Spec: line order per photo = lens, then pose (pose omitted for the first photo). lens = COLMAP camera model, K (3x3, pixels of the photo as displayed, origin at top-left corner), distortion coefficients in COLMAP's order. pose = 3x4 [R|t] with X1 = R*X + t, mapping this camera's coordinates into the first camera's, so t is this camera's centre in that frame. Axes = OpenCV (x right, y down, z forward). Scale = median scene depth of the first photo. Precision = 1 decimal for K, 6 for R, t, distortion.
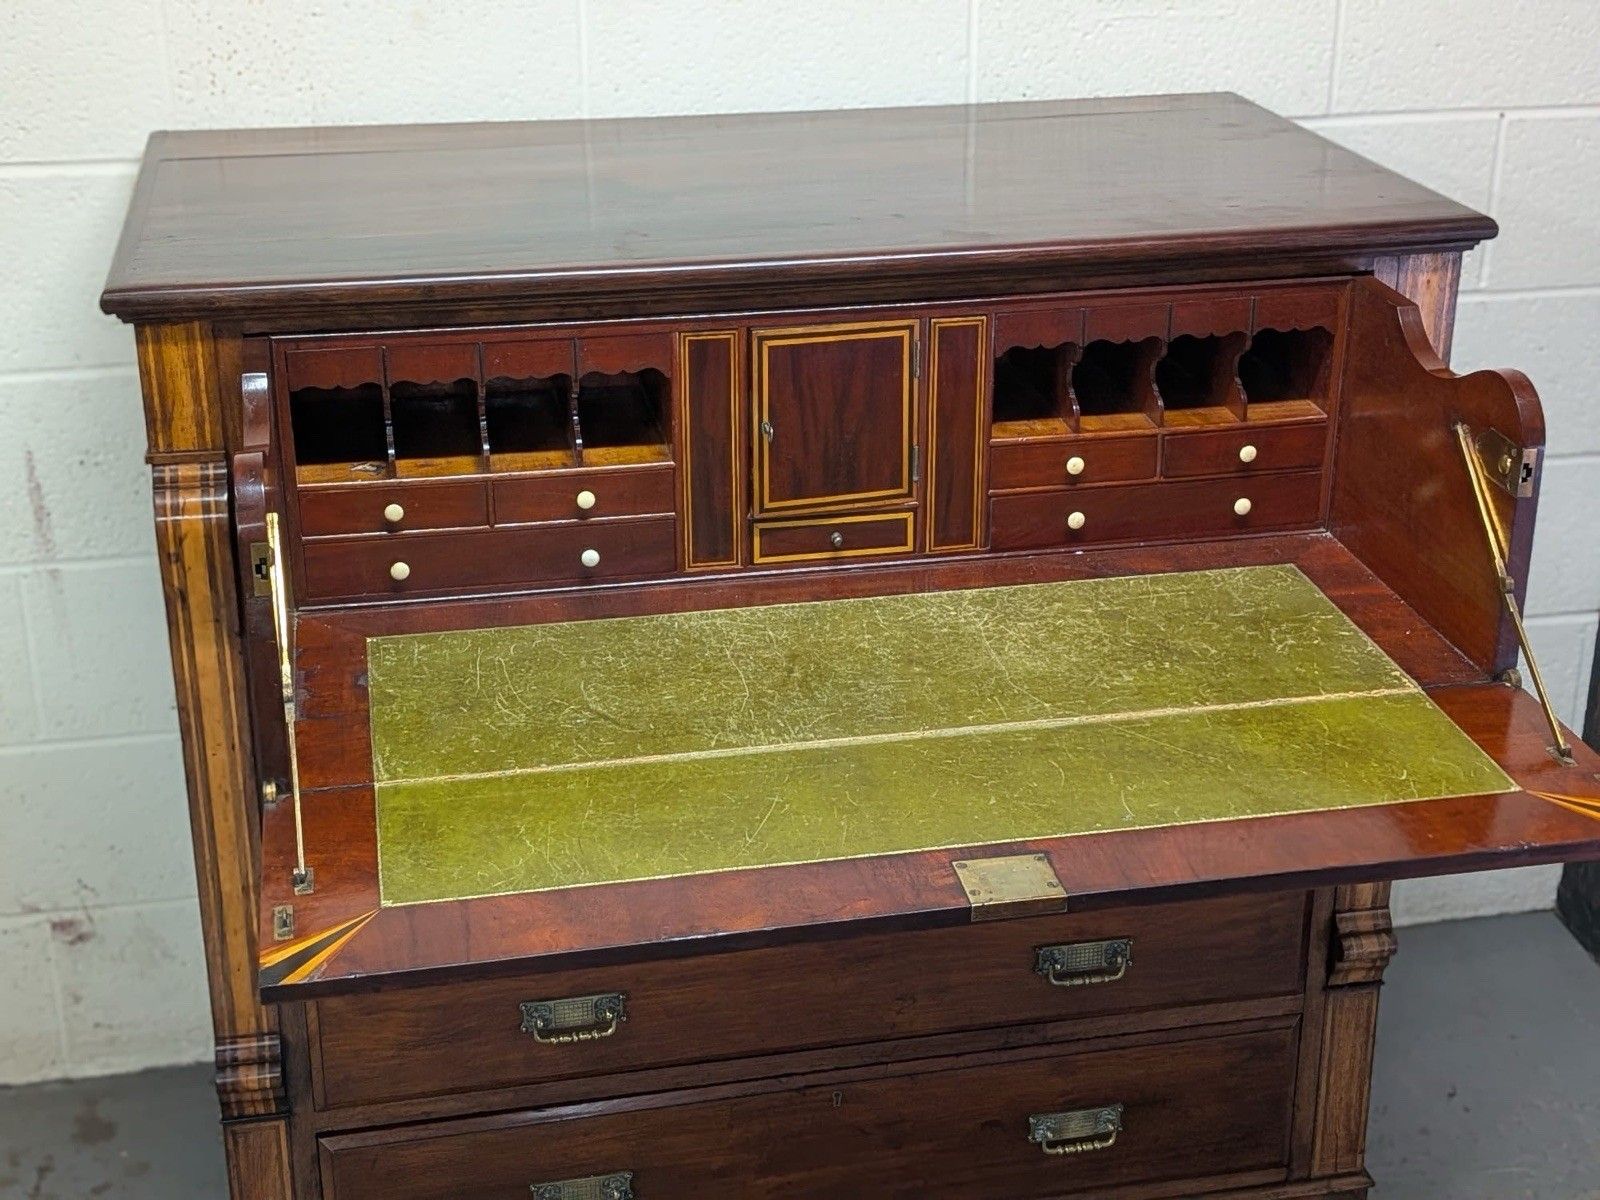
lens RADIAL K [[2279.5, 0, 826.3], [0, 2279.5, 579.8], [0, 0, 1]] dist [0.076615, 0.000000]
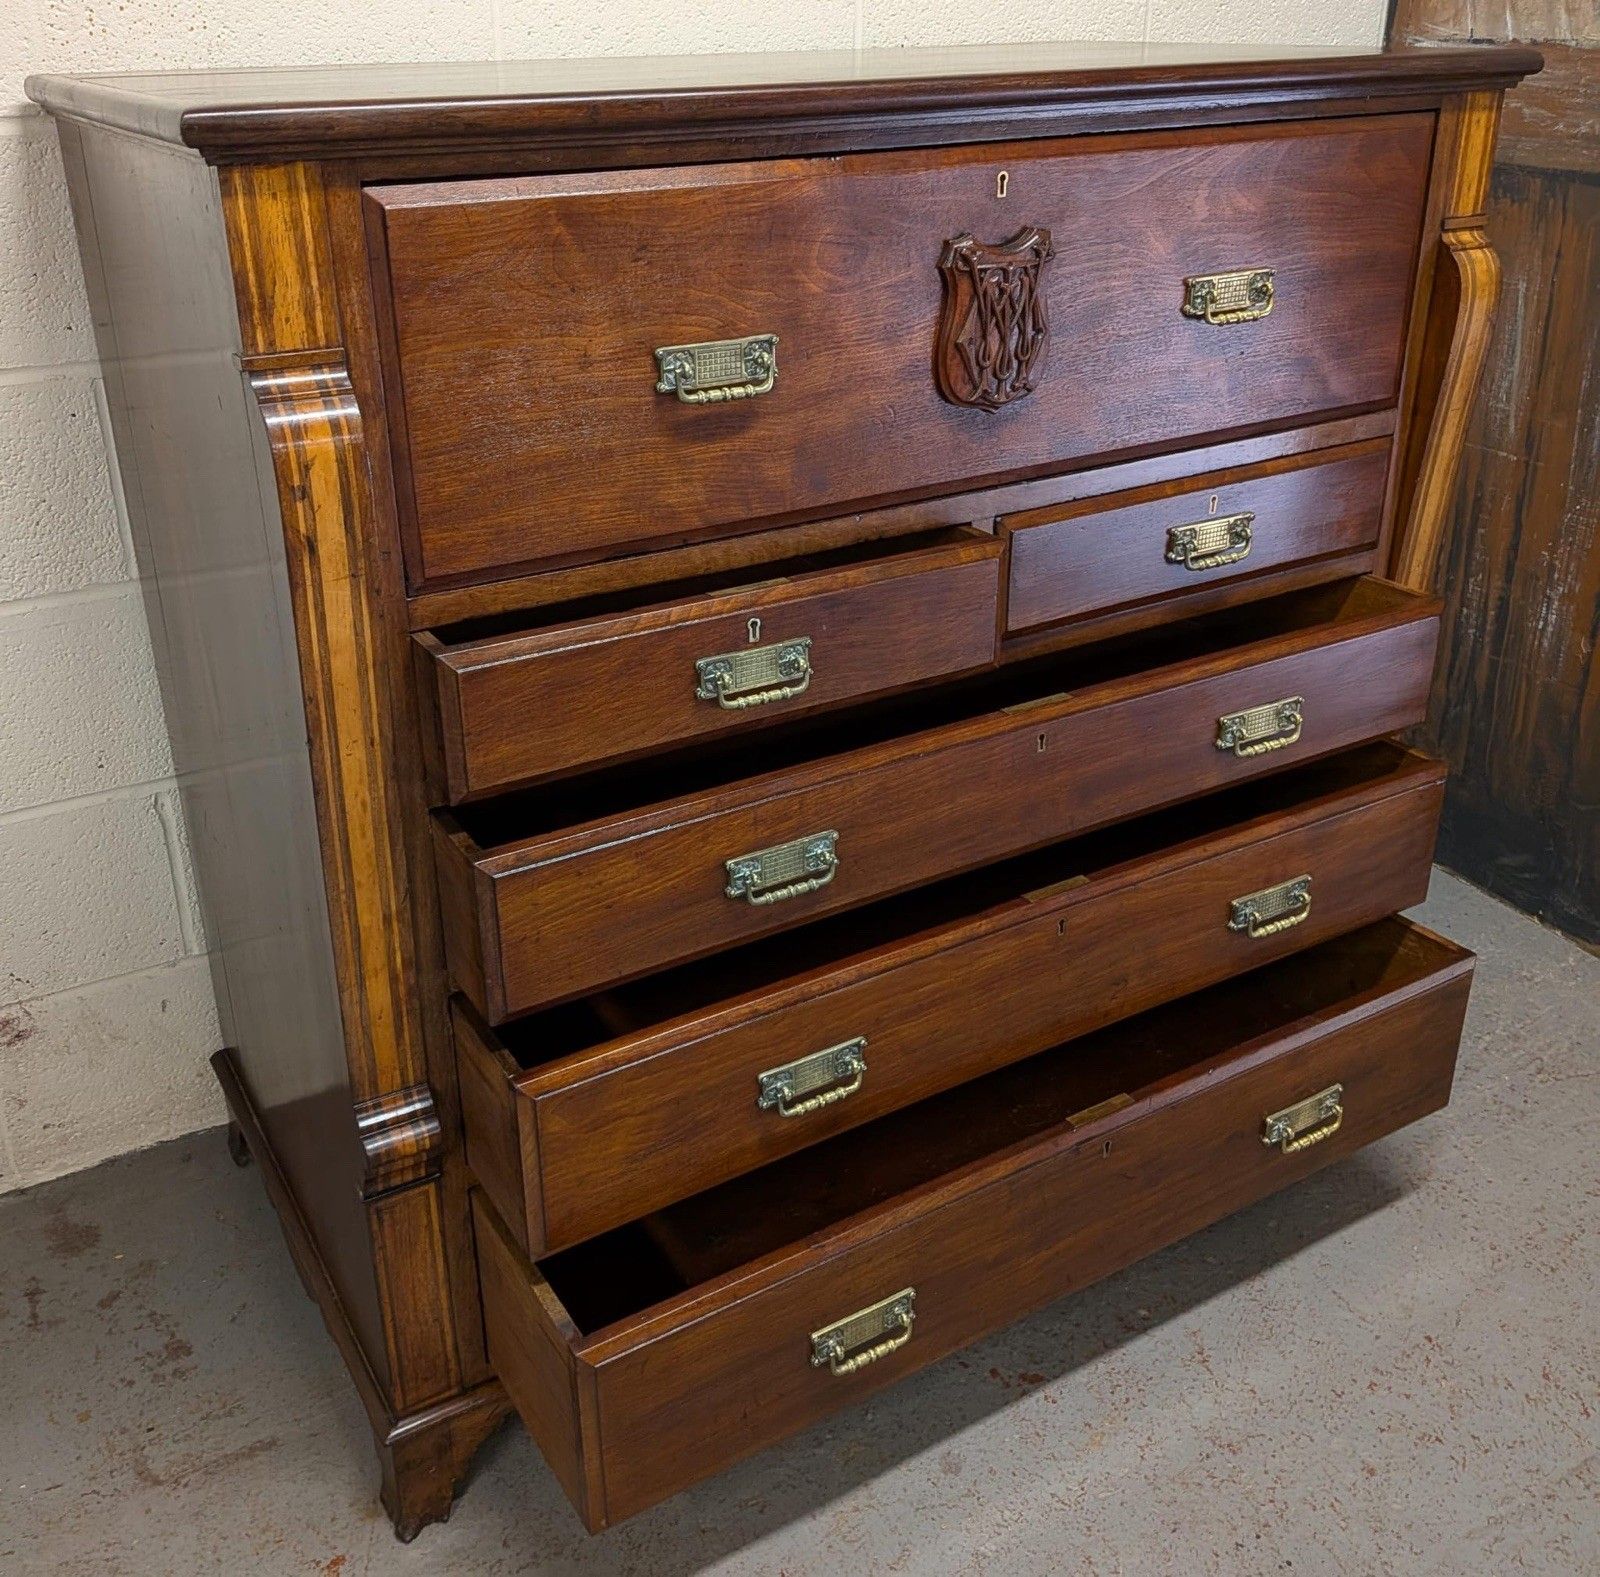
lens RADIAL K [[1597.4, 0, 762.4], [0, 1597.4, 724.1], [0, 0, 1]] dist [0.022569, 0.000000]
pose [[0.948800, -0.142869, 0.281723, -0.274800], [0.134300, 0.989699, 0.049599, 0.055443], [-0.285907, -0.009224, 0.958213, 0.412611]]
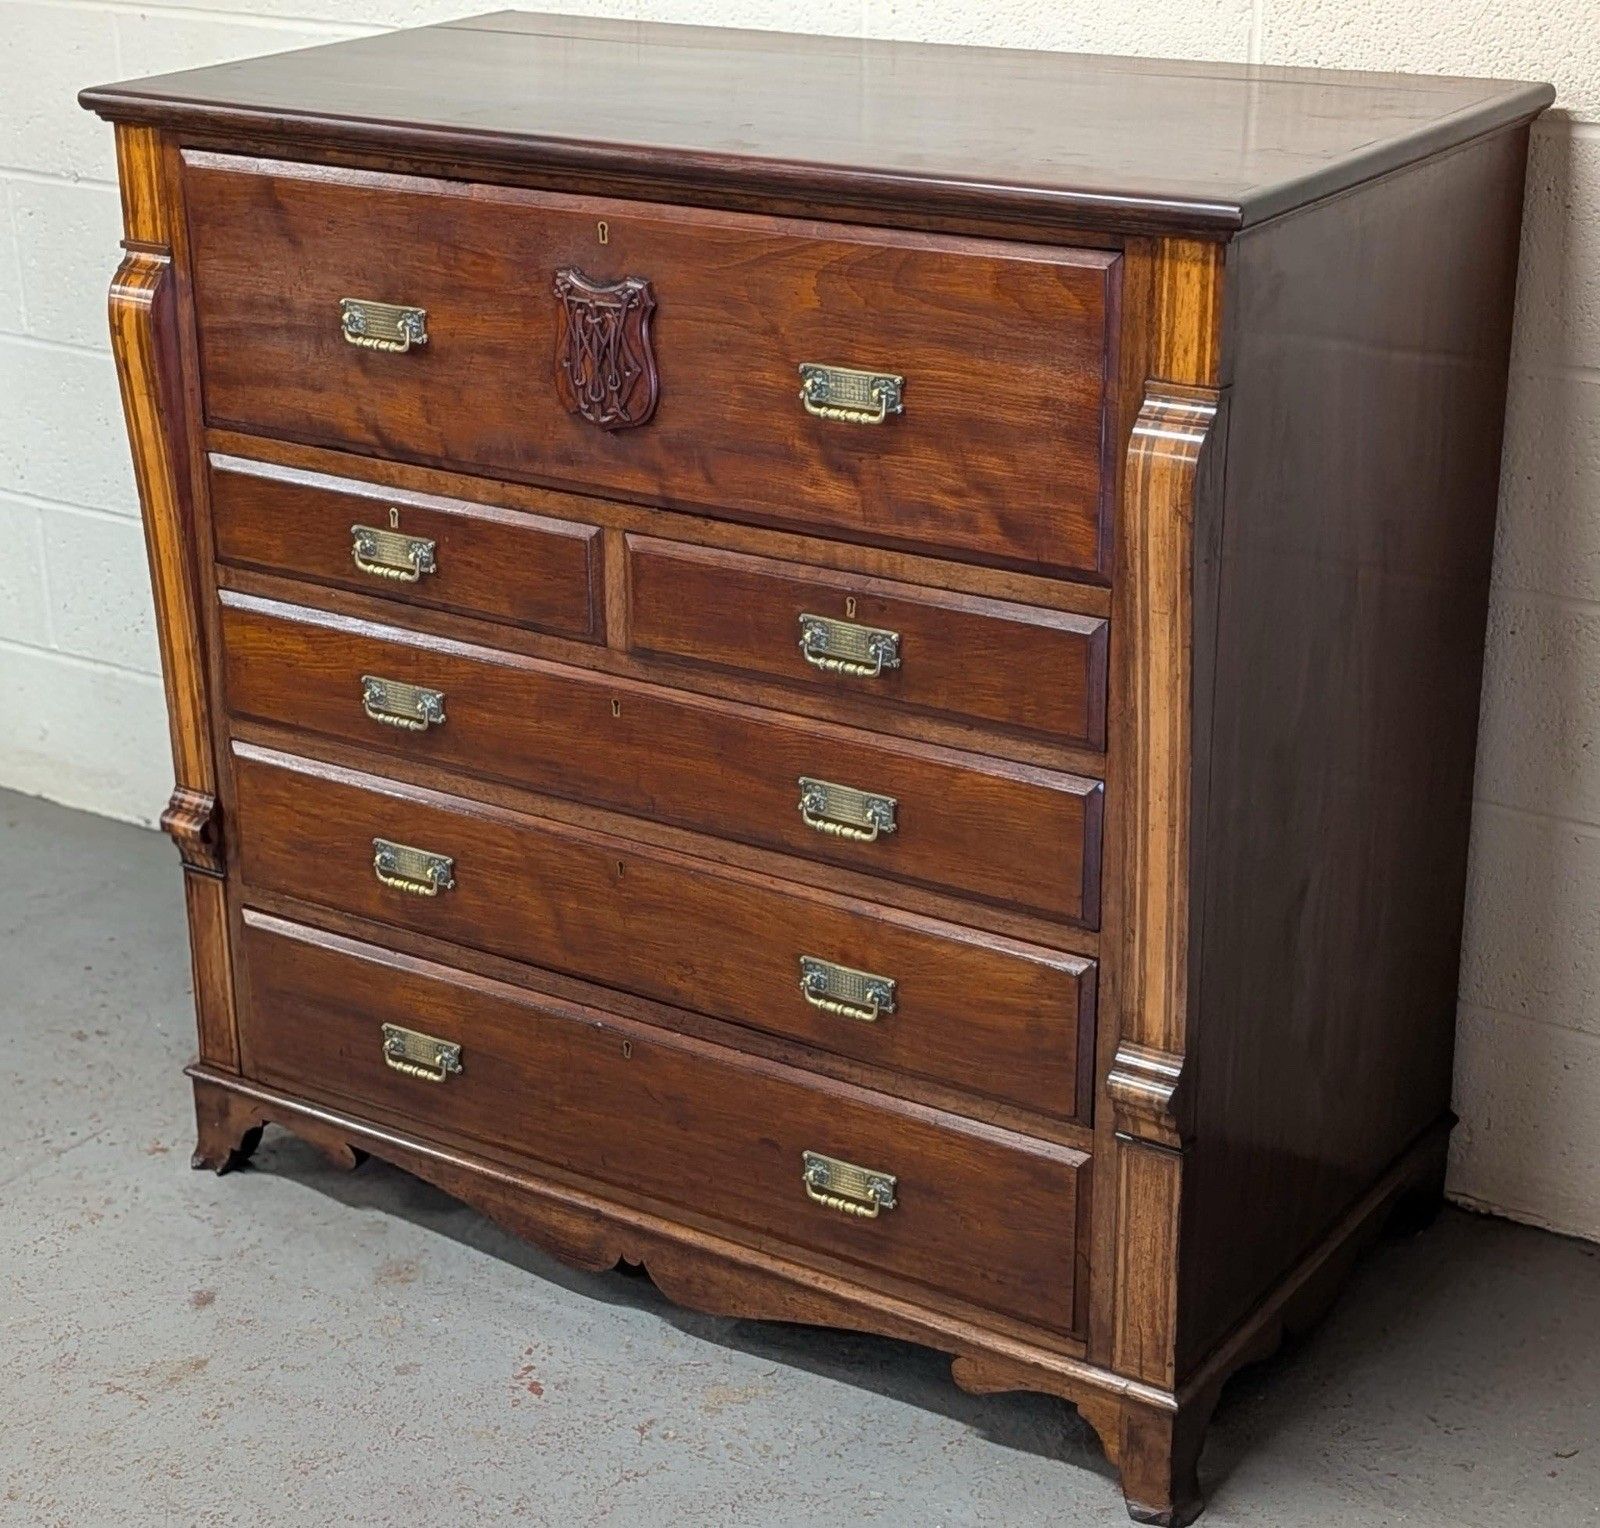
lens RADIAL K [[2929.1, 0, 745.8], [0, 2929.1, 748.9], [0, 0, 1]] dist [0.090030, 0.000000]
pose [[0.694122, 0.247783, -0.675869, 0.919917], [-0.255979, 0.962487, 0.089969, -0.019426], [0.672807, 0.110558, 0.731510, 0.131876]]
